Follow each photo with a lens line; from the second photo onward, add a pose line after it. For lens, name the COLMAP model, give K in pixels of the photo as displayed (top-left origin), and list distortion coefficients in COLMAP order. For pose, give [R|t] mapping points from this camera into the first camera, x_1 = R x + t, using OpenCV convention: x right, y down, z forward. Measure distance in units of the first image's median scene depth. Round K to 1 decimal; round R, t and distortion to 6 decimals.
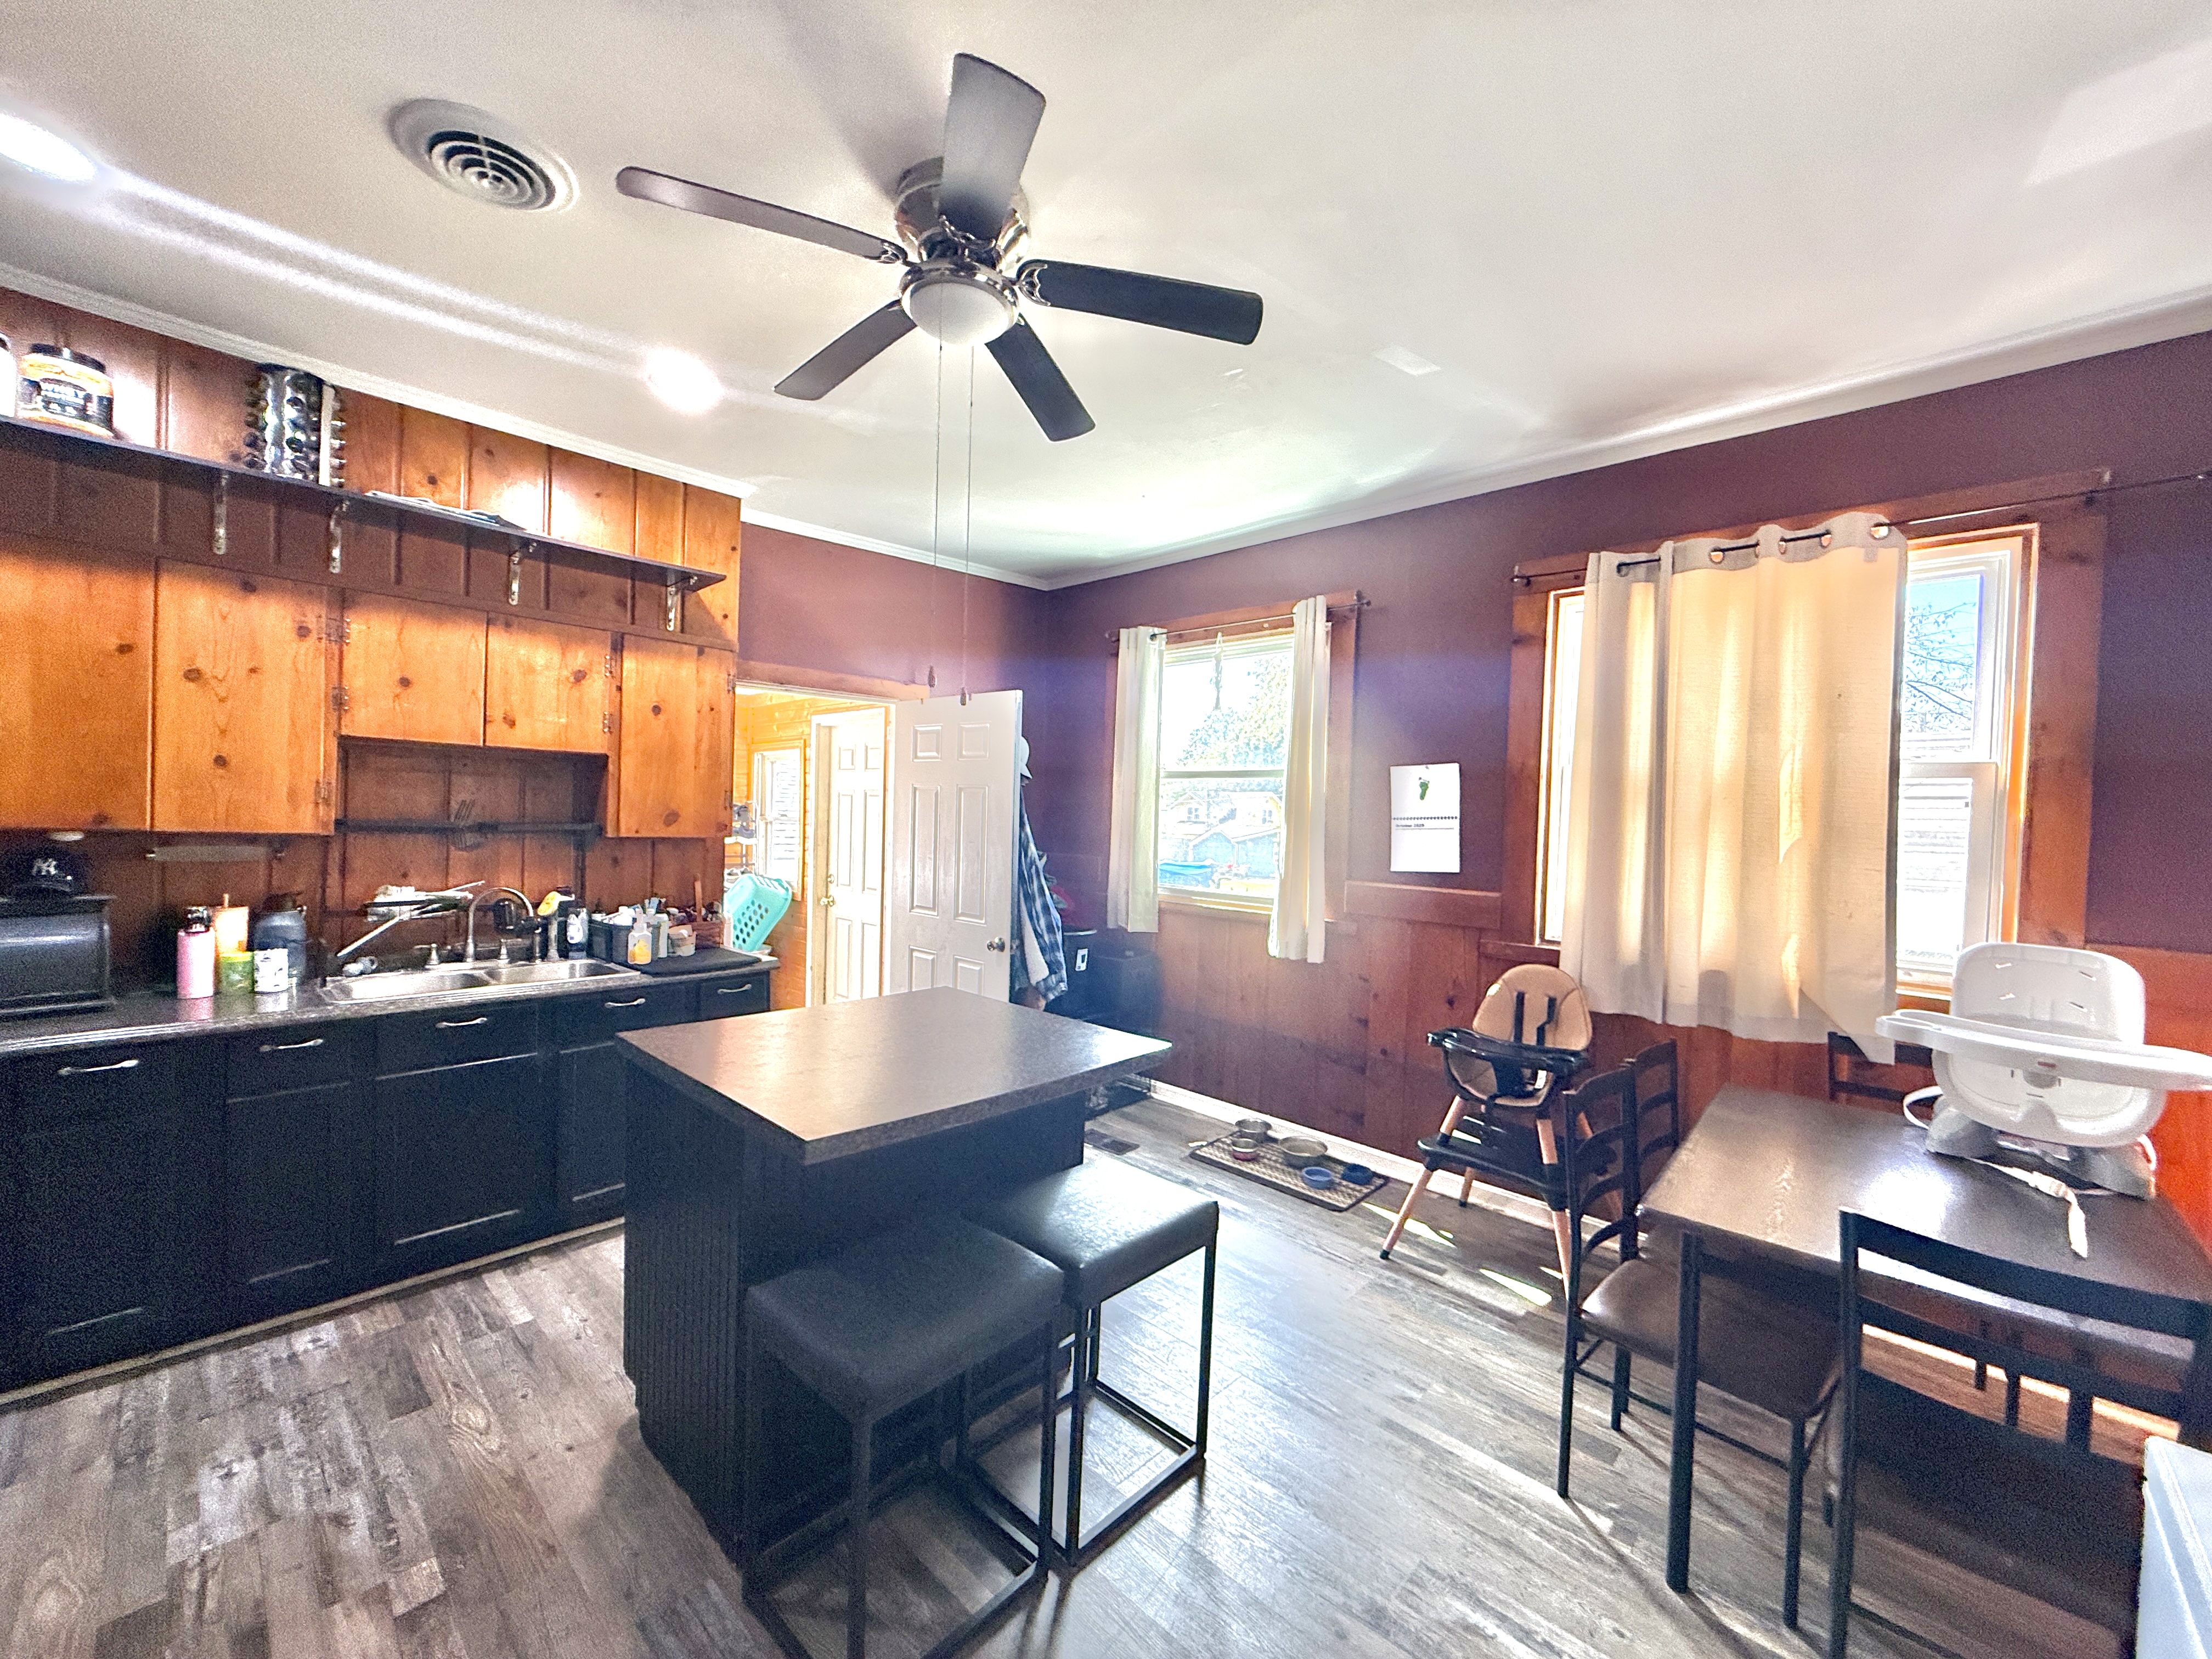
lens RADIAL K [[876.1, 0, 1098.6], [0, 876.1, 830.7], [0, 0, 1]] dist [-0.000630, 0.000238]
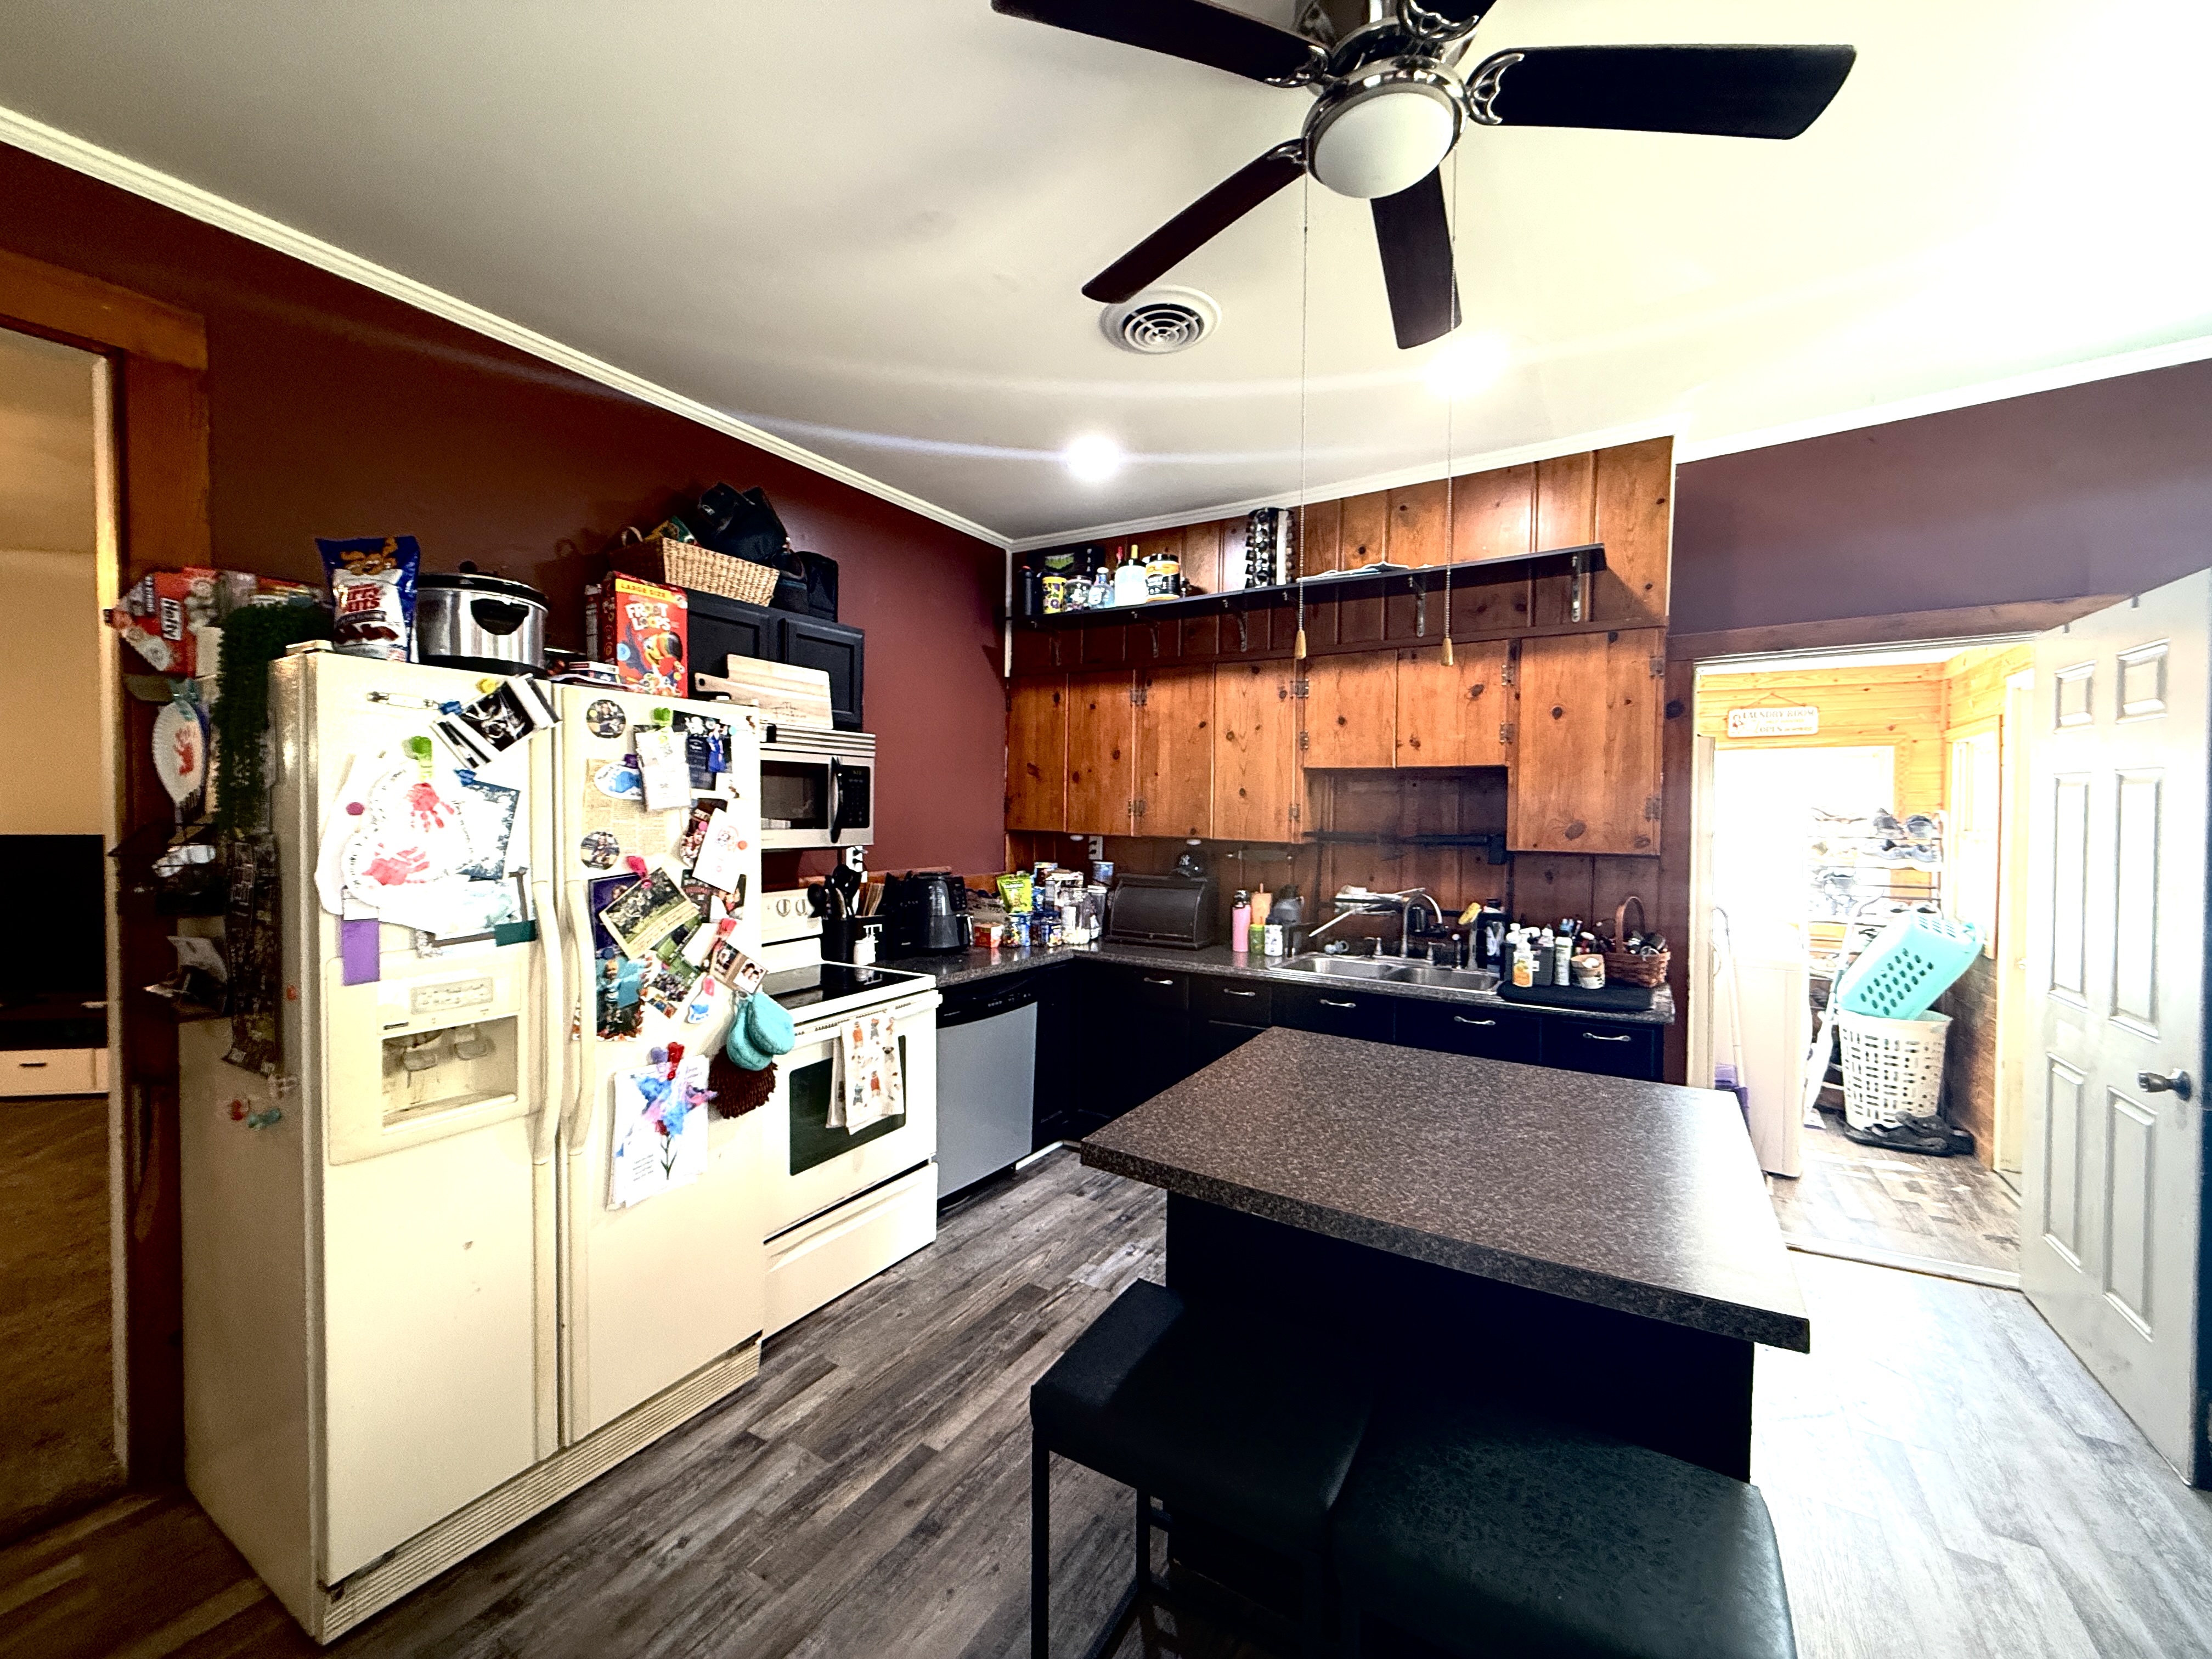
lens RADIAL K [[875.1, 0, 1099.3], [0, 875.1, 831.6], [0, 0, 1]] dist [-0.000381, -0.000135]
pose [[0.204790, -0.003595, -0.978799, 0.345179], [-0.017519, 0.999820, -0.007338, 0.001298], [0.978649, 0.018651, 0.204690, 0.415414]]
